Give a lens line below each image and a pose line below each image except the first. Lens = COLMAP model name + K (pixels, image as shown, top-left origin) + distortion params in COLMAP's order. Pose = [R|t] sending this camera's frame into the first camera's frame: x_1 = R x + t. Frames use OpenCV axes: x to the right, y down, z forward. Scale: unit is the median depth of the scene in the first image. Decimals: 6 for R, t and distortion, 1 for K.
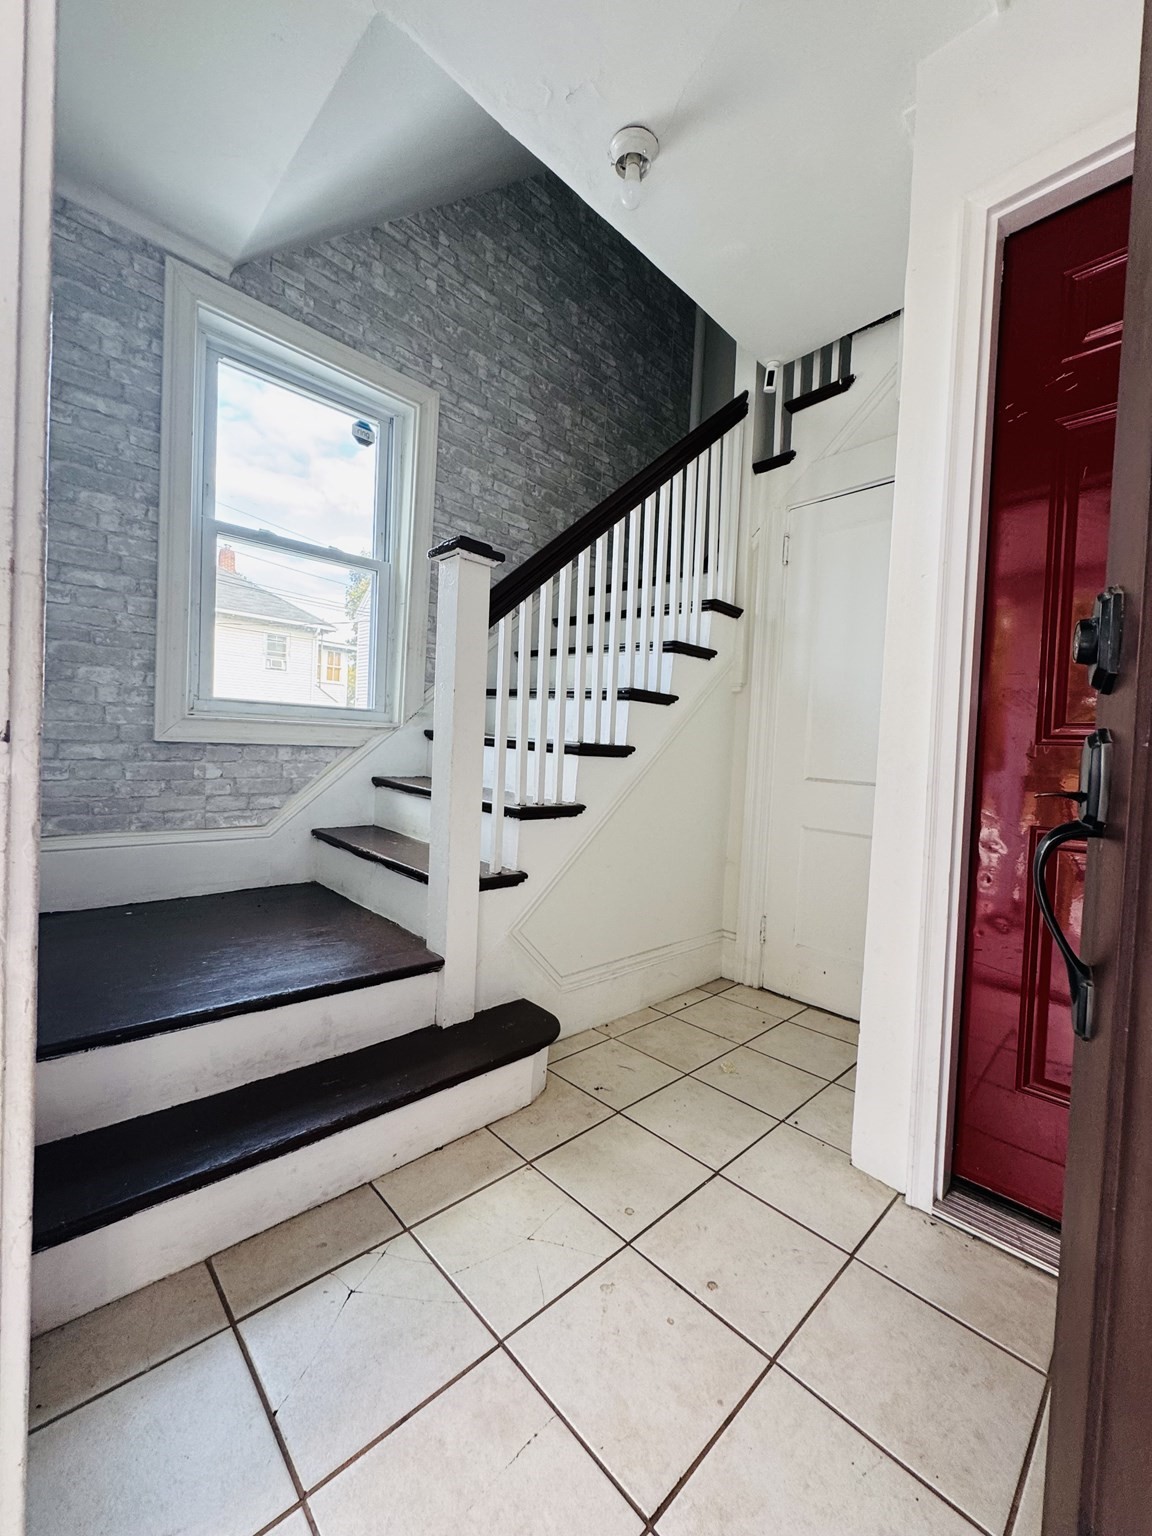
lens RADIAL K [[613.3, 0, 578.9], [0, 613.3, 767.1], [0, 0, 1]] dist [0.003779, 0.001154]
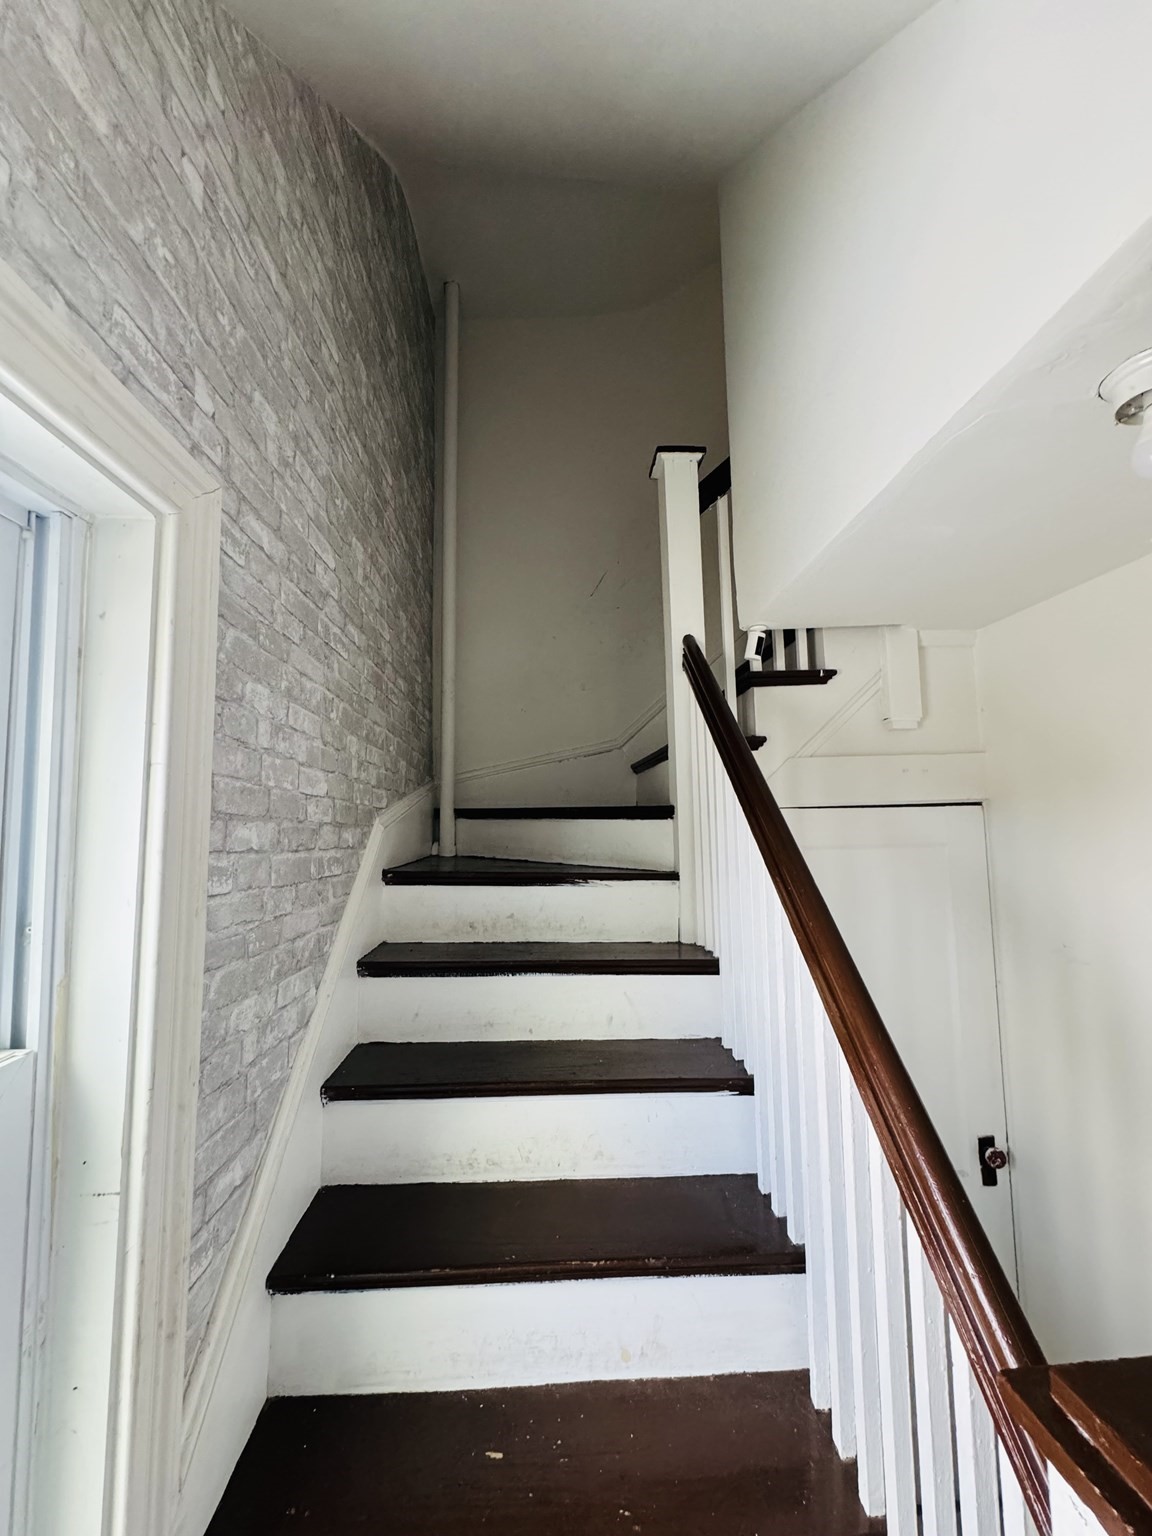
lens RADIAL K [[613.3, 0, 572.9], [0, 613.3, 764.8], [0, 0, 1]] dist [0.003779, 0.001154]
pose [[0.662273, 0.017410, 0.749060, -0.359119], [0.062924, 0.994906, -0.078758, -0.425314], [-0.746615, 0.099293, 0.657804, 0.658225]]
